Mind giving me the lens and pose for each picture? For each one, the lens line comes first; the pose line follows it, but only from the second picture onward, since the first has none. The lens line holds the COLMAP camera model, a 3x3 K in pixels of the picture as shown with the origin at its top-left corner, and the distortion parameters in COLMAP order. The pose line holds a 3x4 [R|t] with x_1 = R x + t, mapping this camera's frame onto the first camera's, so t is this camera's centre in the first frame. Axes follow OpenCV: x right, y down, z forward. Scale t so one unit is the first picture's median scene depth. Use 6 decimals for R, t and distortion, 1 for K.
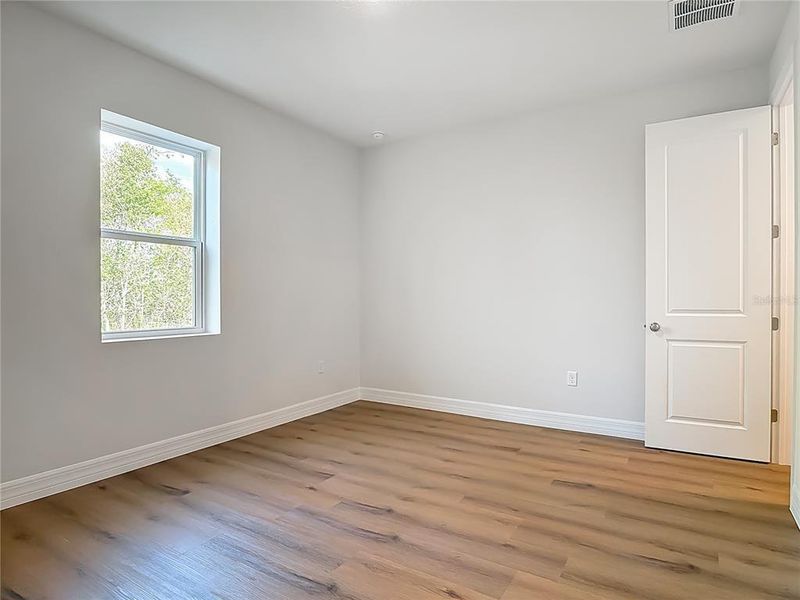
lens RADIAL K [[466.9, 0, 394.8], [0, 466.9, 302.0], [0, 0, 1]] dist [-0.004012, 0.000356]
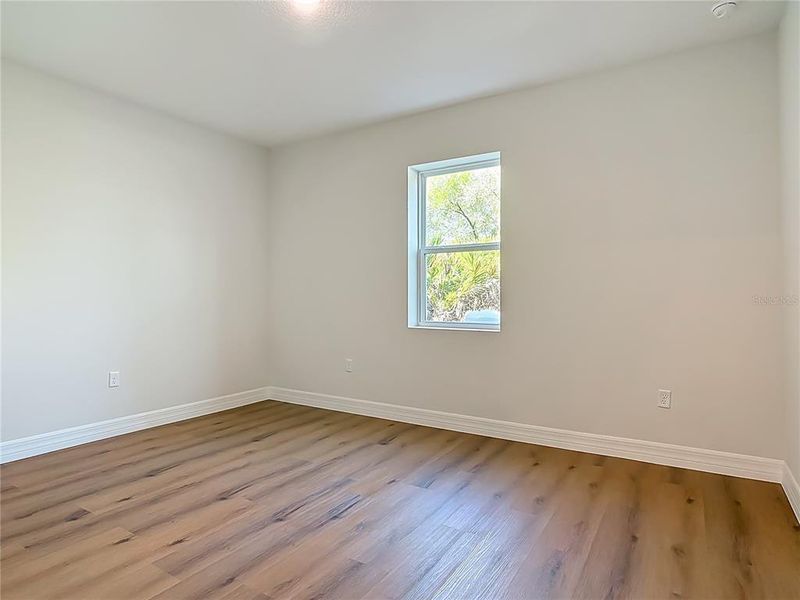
lens RADIAL K [[466.9, 0, 394.8], [0, 466.9, 302.0], [0, 0, 1]] dist [-0.004012, 0.000356]
pose [[0.003407, 0.011614, -0.999927, 0.737360], [-0.010389, 0.999879, 0.011578, -0.009100], [0.999940, 0.010349, 0.003527, 0.864007]]
